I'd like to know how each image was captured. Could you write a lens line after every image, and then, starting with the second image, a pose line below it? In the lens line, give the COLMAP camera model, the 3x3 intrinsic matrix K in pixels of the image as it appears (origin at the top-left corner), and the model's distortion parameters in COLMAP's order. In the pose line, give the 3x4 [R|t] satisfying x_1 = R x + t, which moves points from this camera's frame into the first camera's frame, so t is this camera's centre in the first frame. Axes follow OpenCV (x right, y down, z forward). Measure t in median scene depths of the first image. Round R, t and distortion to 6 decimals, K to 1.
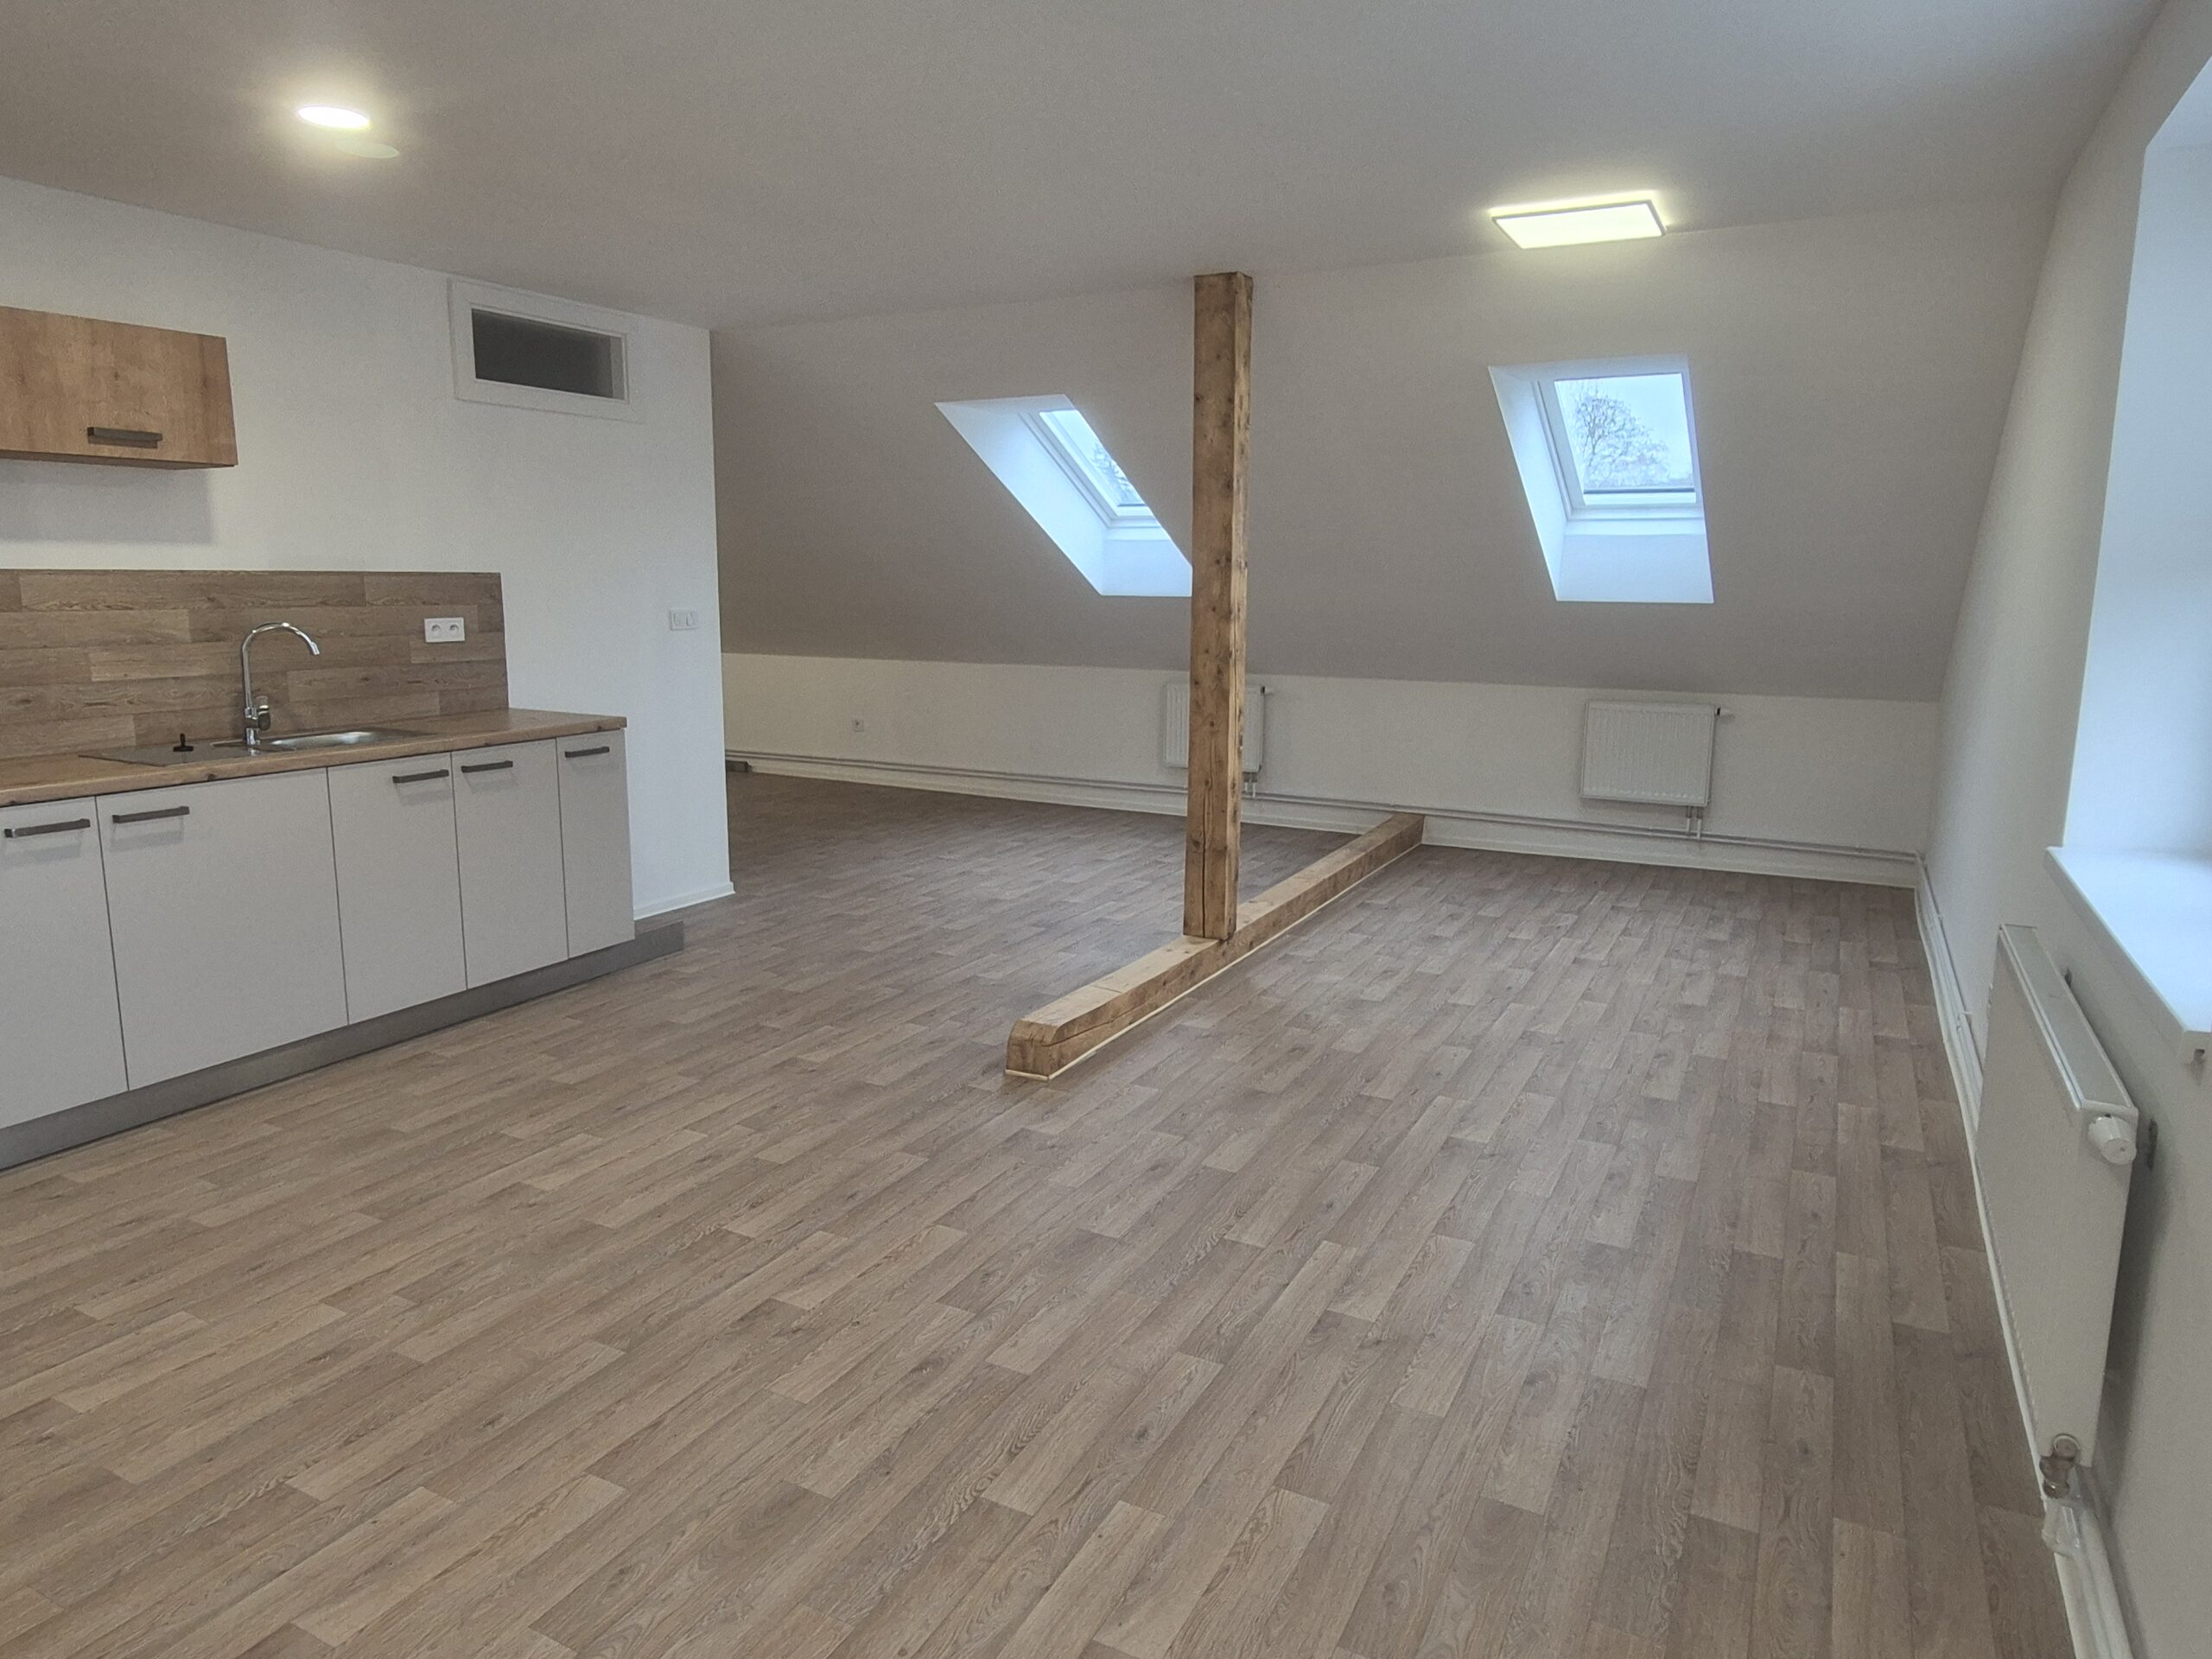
lens RADIAL K [[1385.4, 0, 1094.2], [0, 1385.4, 806.8], [0, 0, 1]] dist [0.003776, -0.007167]
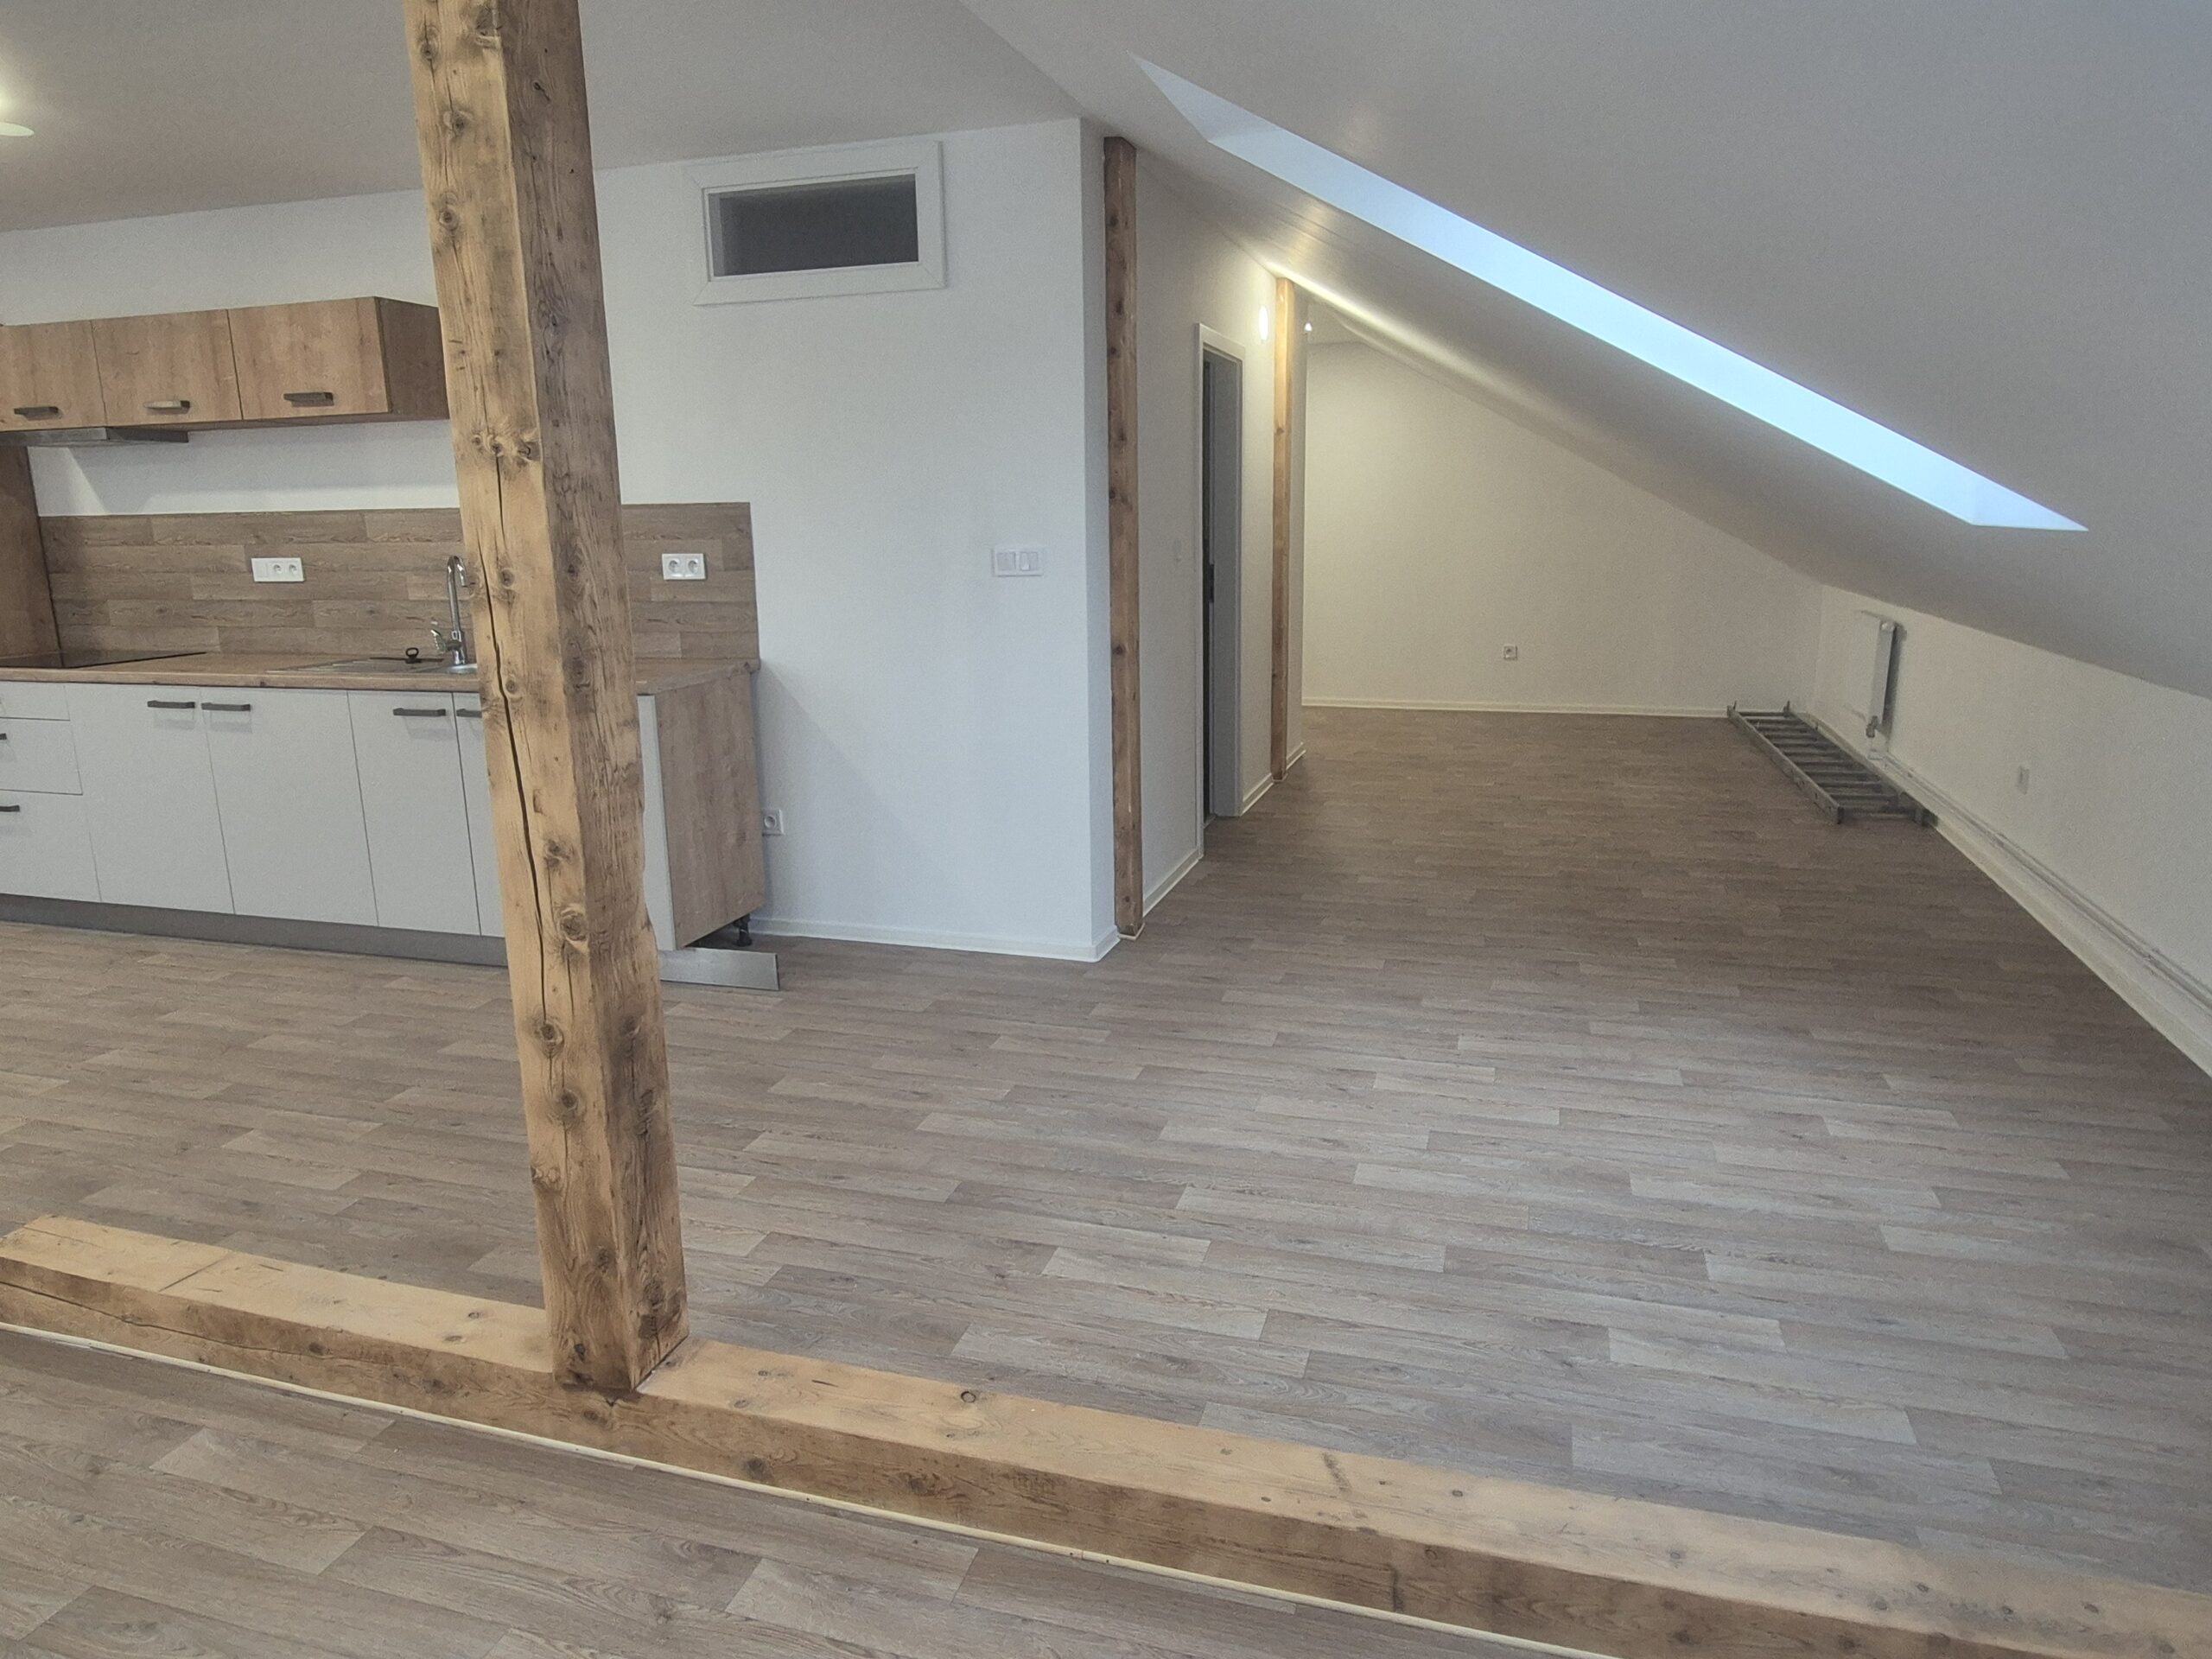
lens RADIAL K [[1423.9, 0, 1030.2], [0, 1423.9, 789.4], [0, 0, 1]] dist [0.060931, -0.000719]
pose [[0.141422, 0.183153, -0.972859, 0.638213], [-0.136898, 0.976912, 0.164016, -0.210500], [0.980438, 0.109987, 0.163230, 1.340701]]
